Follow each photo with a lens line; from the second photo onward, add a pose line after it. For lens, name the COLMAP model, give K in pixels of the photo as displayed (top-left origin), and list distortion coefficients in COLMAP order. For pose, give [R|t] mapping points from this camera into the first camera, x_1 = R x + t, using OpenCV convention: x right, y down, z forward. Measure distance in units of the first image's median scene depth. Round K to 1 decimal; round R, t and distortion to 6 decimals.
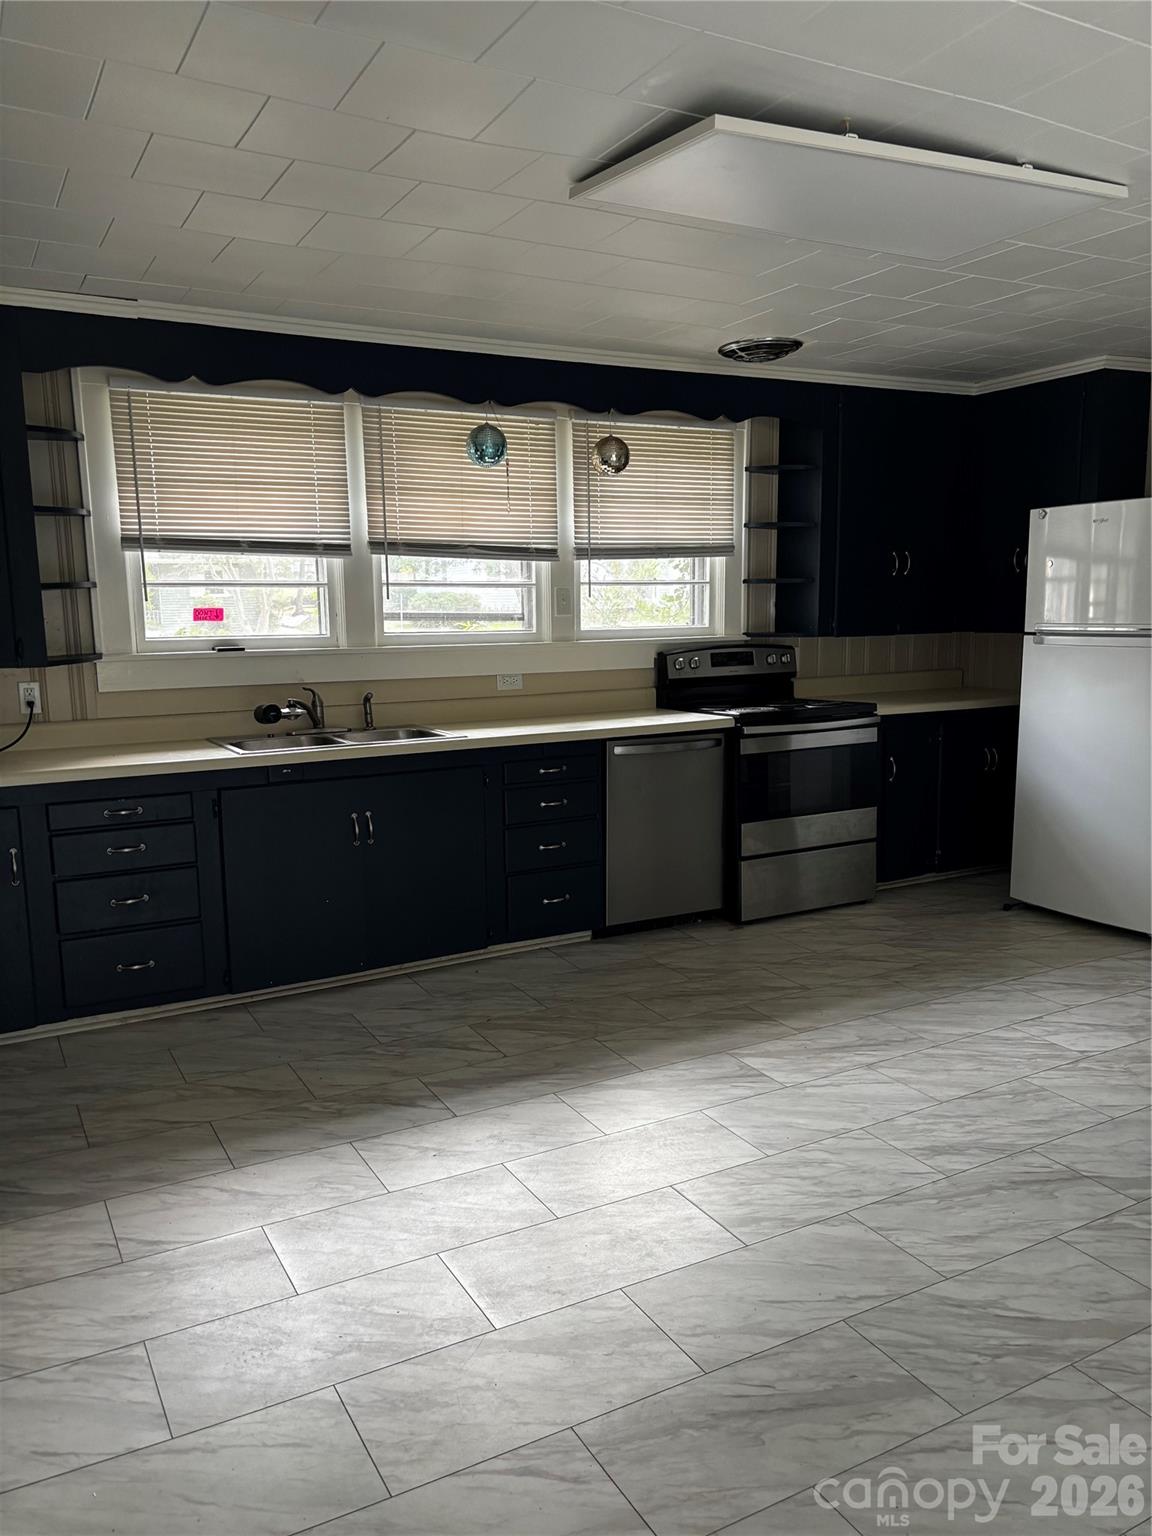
lens RADIAL K [[1136.2, 0, 576.0], [0, 1136.2, 768.0], [0, 0, 1]] dist [0.098673, -0.118396]
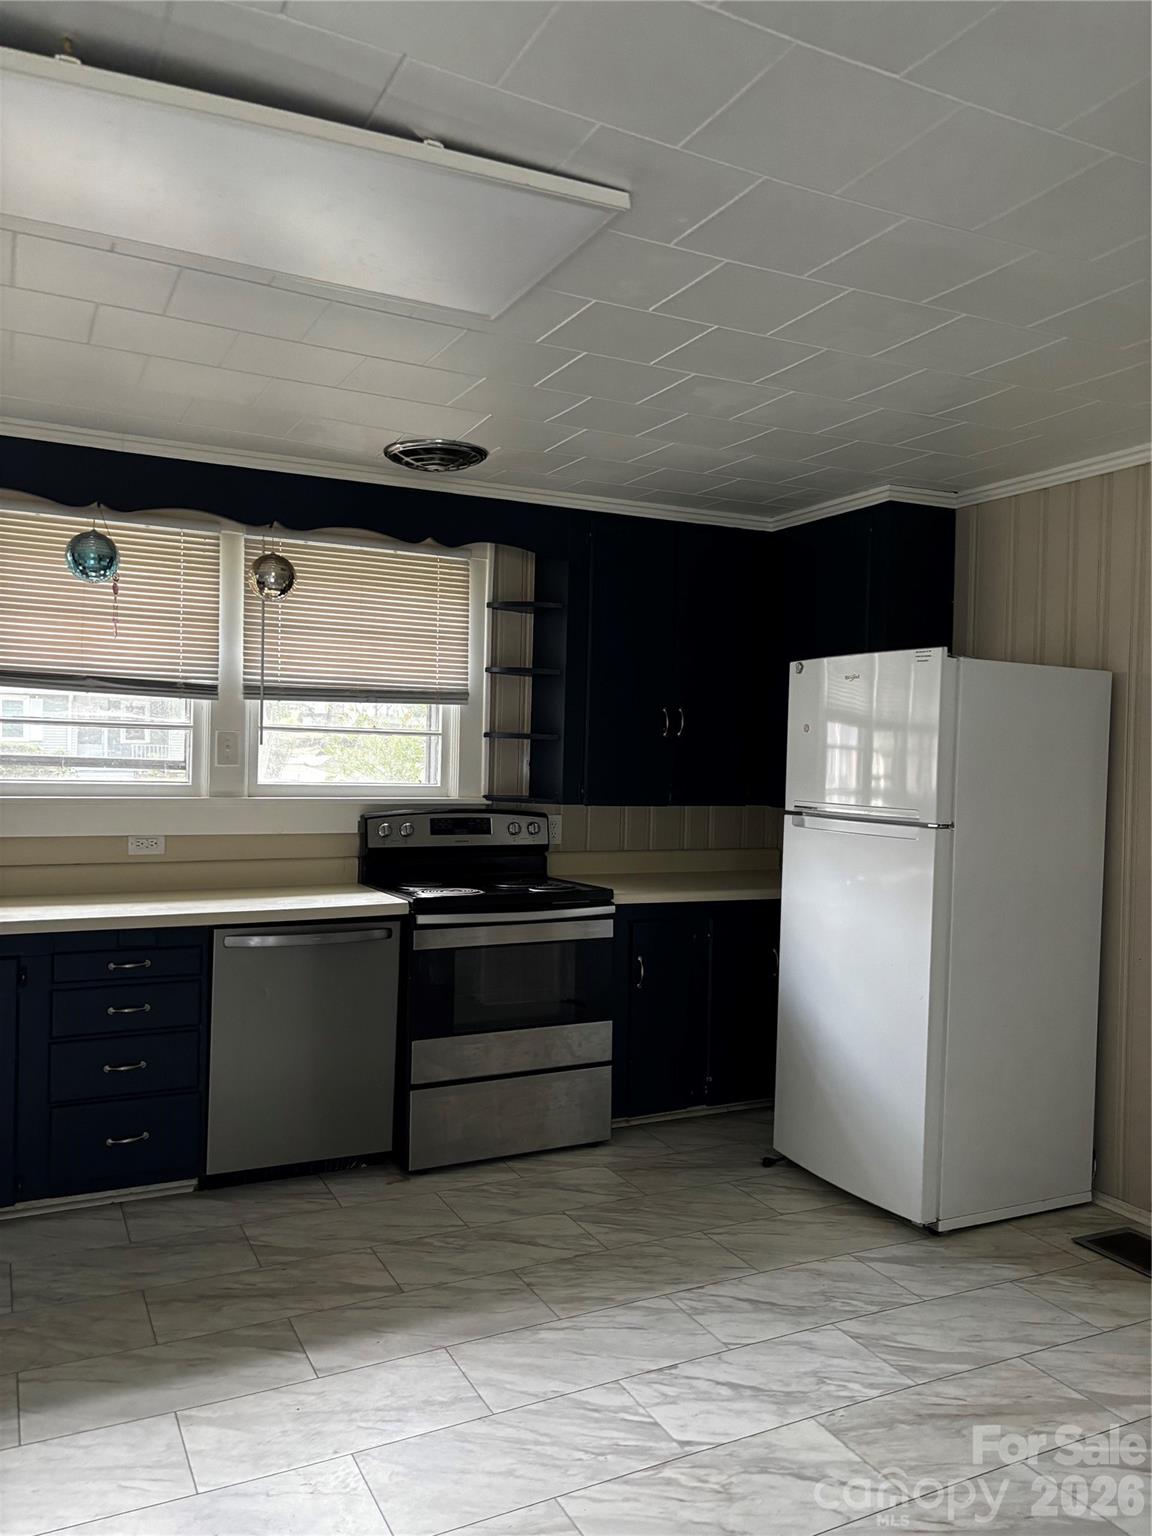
lens RADIAL K [[1144.0, 0, 576.0], [0, 1144.0, 768.0], [0, 0, 1]] dist [0.062190, -0.002532]
pose [[0.998569, 0.035848, -0.039674, 0.273551], [-0.040825, 0.990312, -0.132724, -0.034038], [0.034532, 0.134153, 0.990359, 0.196031]]
